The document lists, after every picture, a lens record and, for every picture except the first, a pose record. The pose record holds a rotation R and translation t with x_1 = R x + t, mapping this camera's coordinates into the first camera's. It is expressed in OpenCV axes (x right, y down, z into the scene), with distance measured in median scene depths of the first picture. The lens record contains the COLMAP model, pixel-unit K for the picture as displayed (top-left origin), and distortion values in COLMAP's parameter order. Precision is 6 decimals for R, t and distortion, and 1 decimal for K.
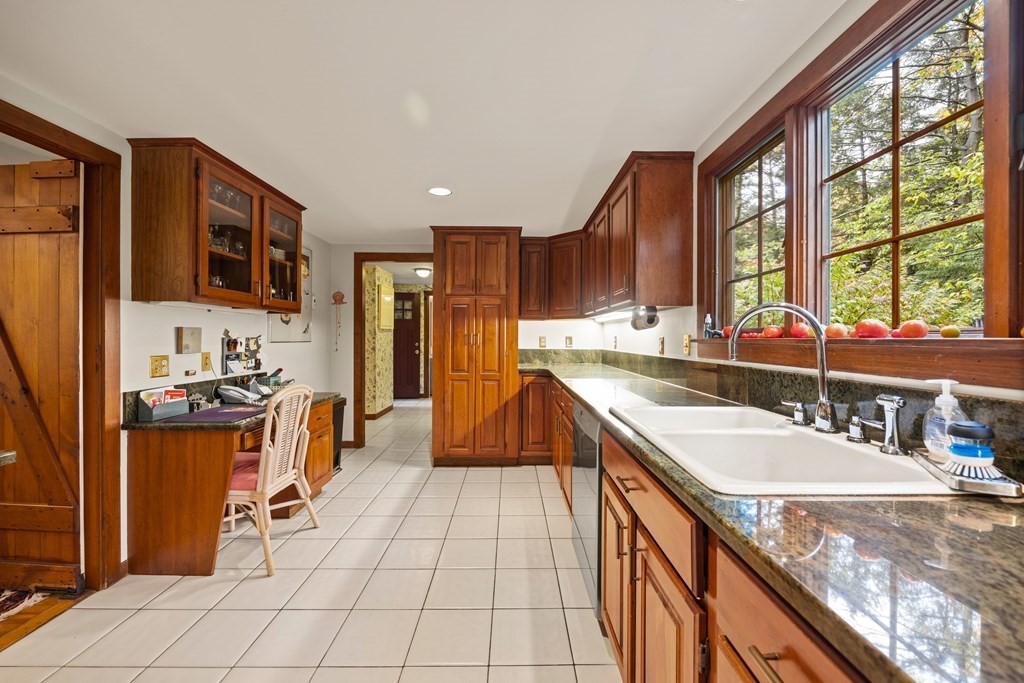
lens RADIAL K [[404.8, 0, 511.8], [0, 404.8, 338.3], [0, 0, 1]] dist [-0.001167, 0.000031]
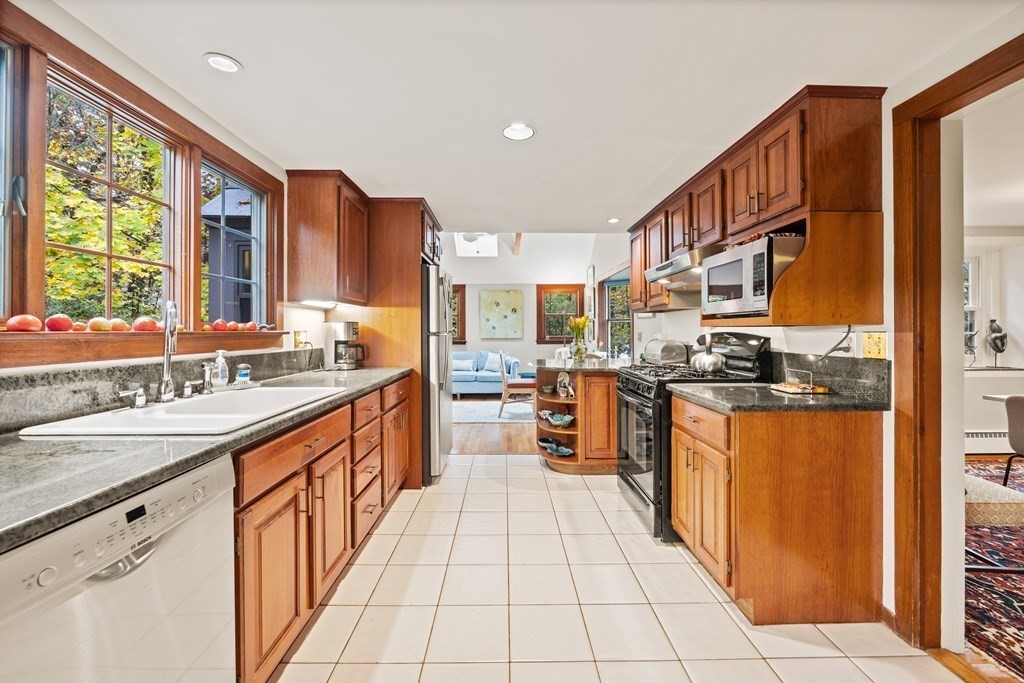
lens RADIAL K [[404.8, 0, 511.6], [0, 404.8, 331.2], [0, 0, 1]] dist [-0.001167, 0.000031]
pose [[-0.999878, 0.000450, -0.015643, -0.346103], [0.000418, 0.999998, 0.002040, -0.005640], [0.015644, 0.002033, -0.999876, 2.353251]]
